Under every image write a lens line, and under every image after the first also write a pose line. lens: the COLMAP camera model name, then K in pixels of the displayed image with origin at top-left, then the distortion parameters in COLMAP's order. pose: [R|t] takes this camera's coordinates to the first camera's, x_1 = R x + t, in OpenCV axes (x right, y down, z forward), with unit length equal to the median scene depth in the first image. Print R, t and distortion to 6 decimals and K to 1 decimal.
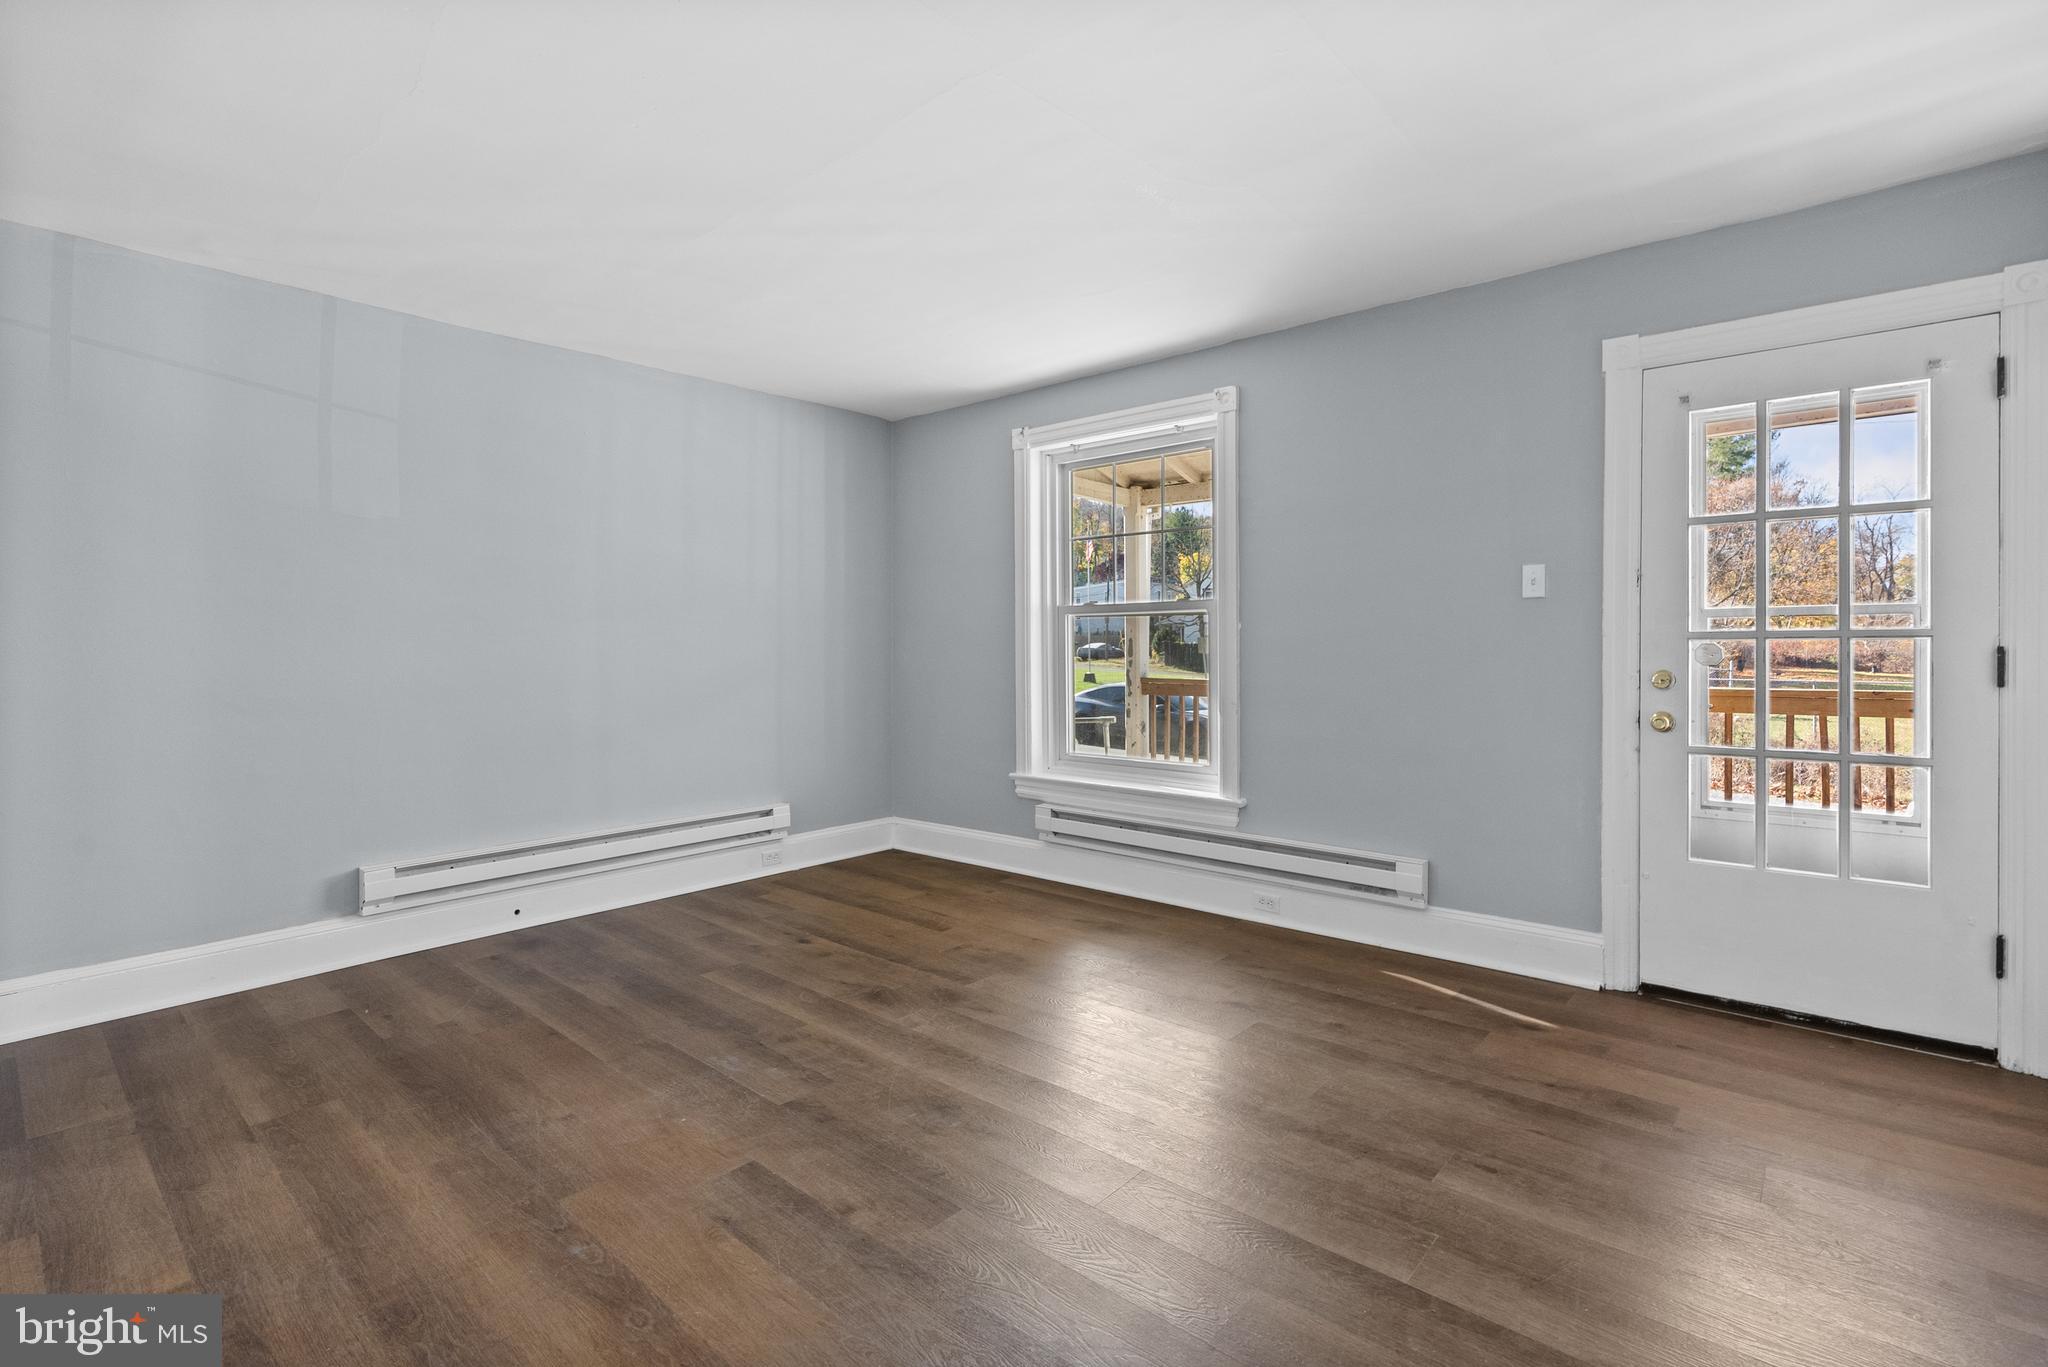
lens RADIAL K [[949.9, 0, 1021.8], [0, 949.9, 651.4], [0, 0, 1]] dist [-0.002967, 0.005285]
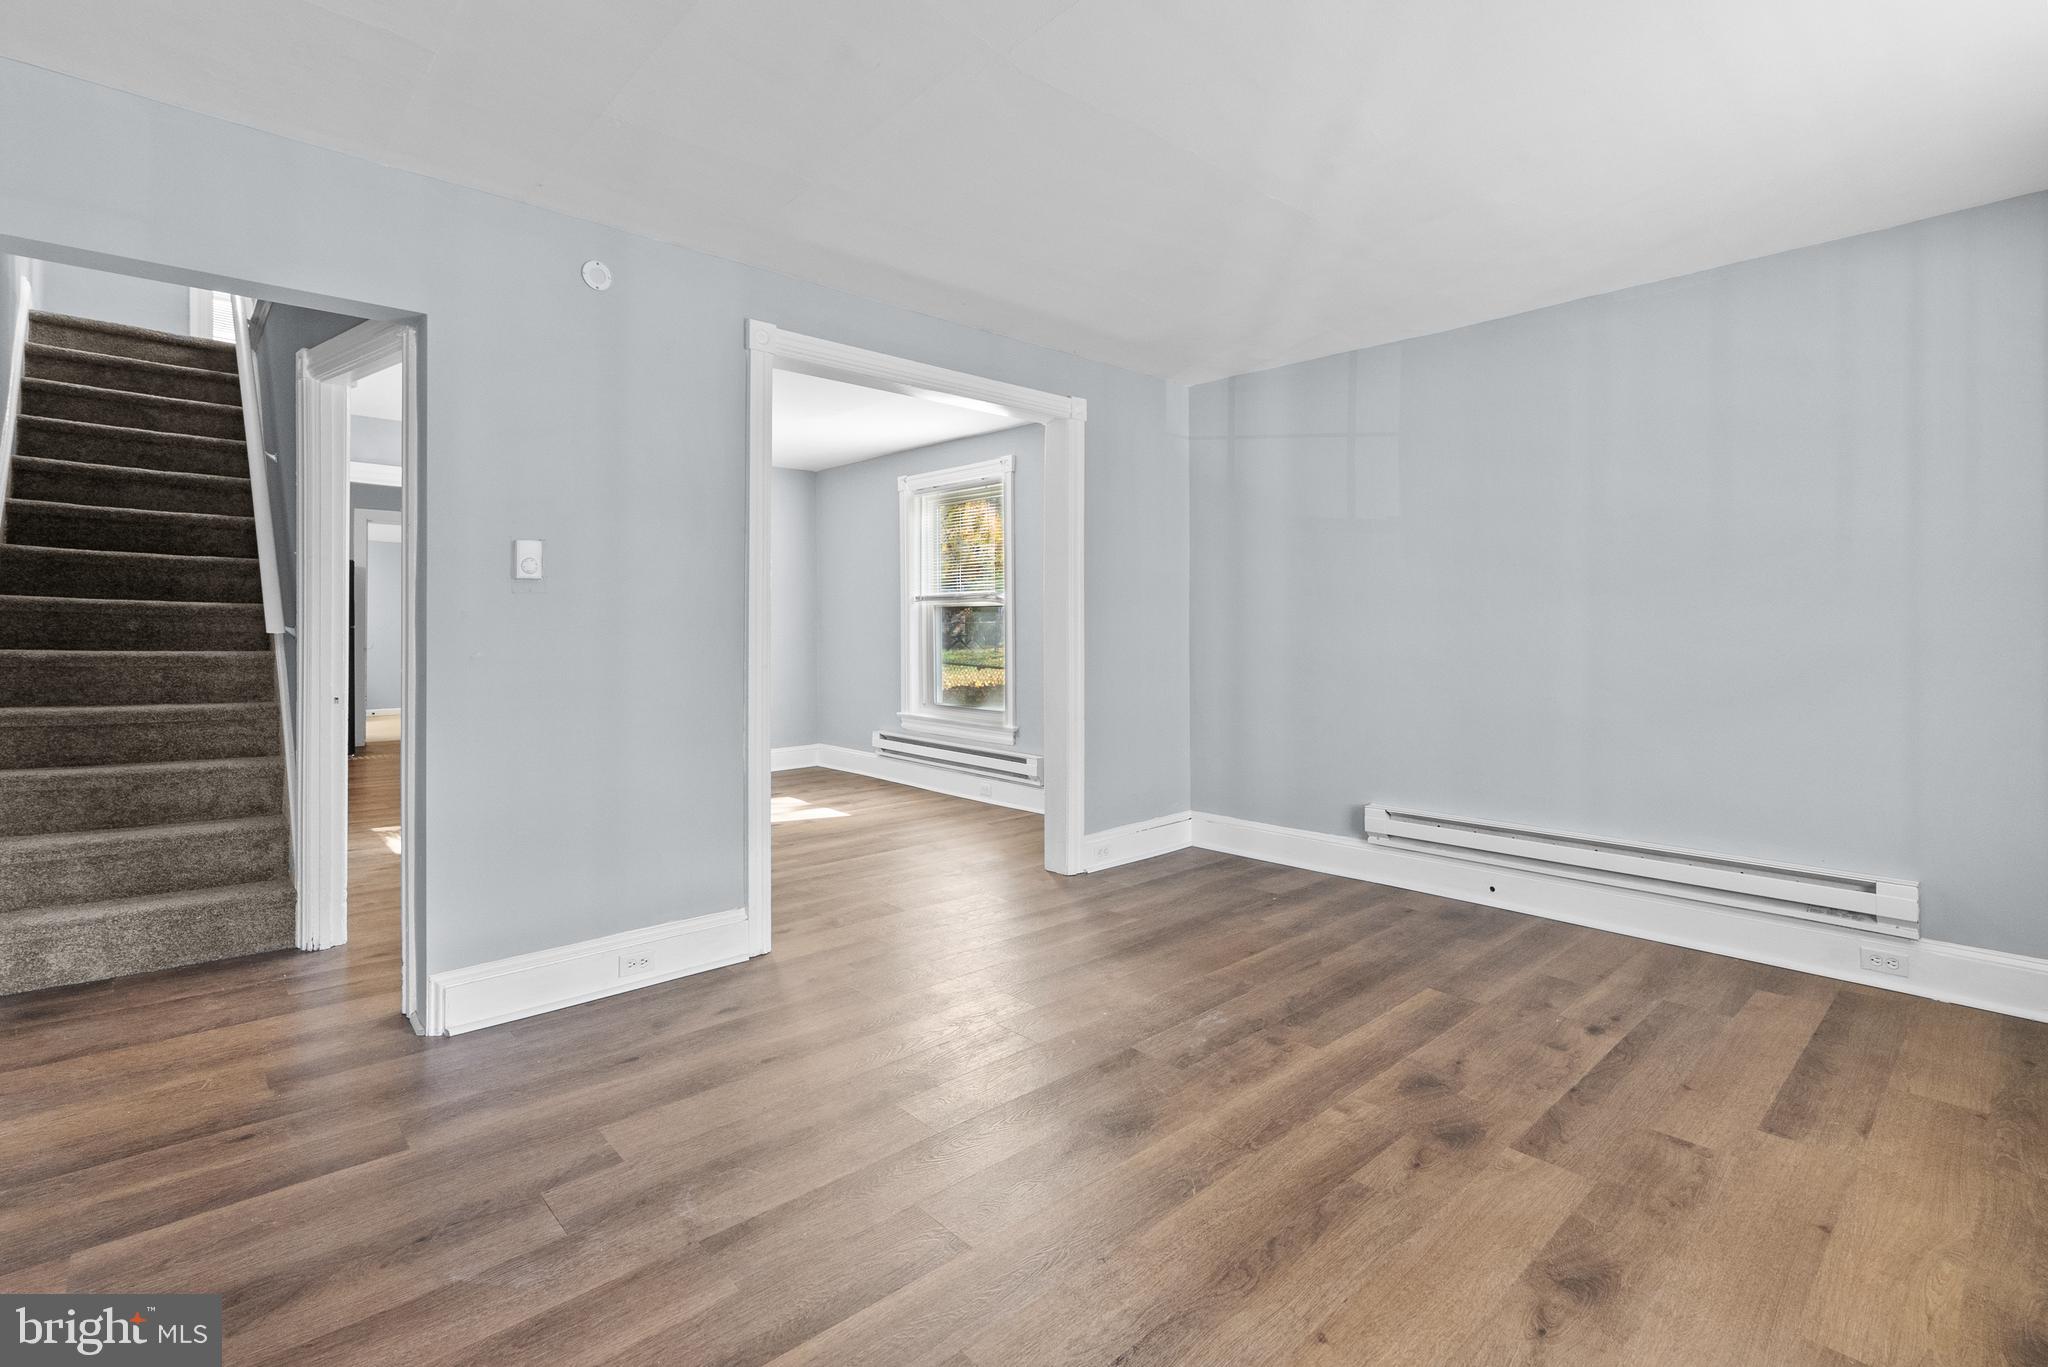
lens RADIAL K [[943.8, 0, 1026.4], [0, 943.8, 626.4], [0, 0, 1]] dist [-0.010305, 0.003966]
pose [[-0.103079, 0.008013, -0.994641, 0.626821], [-0.004380, 0.999954, 0.008510, -0.014275], [0.994664, 0.005234, -0.103039, 0.738367]]
